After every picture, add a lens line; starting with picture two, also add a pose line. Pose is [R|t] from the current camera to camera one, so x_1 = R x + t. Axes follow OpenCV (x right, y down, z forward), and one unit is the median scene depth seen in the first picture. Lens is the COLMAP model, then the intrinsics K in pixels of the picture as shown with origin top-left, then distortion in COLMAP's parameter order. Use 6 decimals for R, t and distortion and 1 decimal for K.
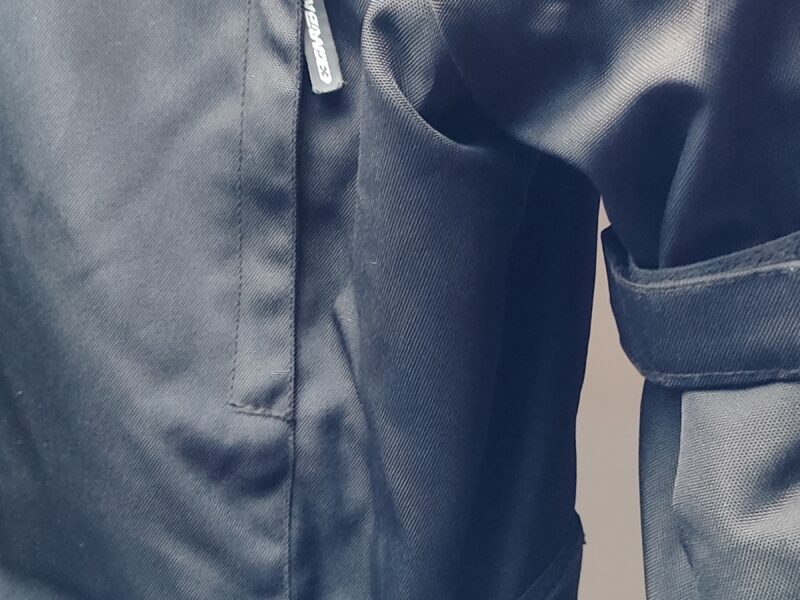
lens RADIAL K [[1316.4, 0, 399.7], [0, 1316.4, 302.8], [0, 0, 1]] dist [0.071514, 0.000000]
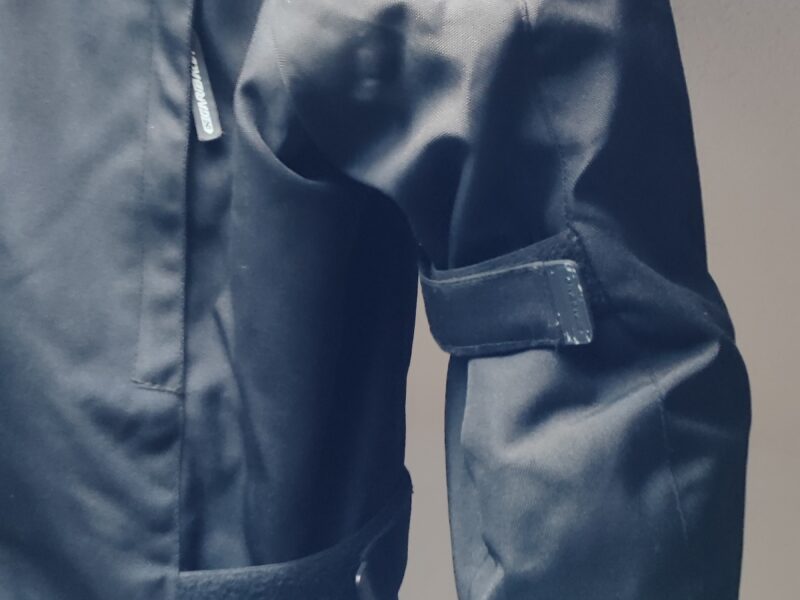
lens RADIAL K [[1316.4, 0, 401.9], [0, 1316.4, 300.1], [0, 0, 1]] dist [0.071514, 0.000000]
pose [[0.996687, -0.000314, 0.081336, 0.028826], [0.003365, 0.999295, -0.037384, 0.048827], [-0.081267, 0.037534, 0.995985, -0.314793]]
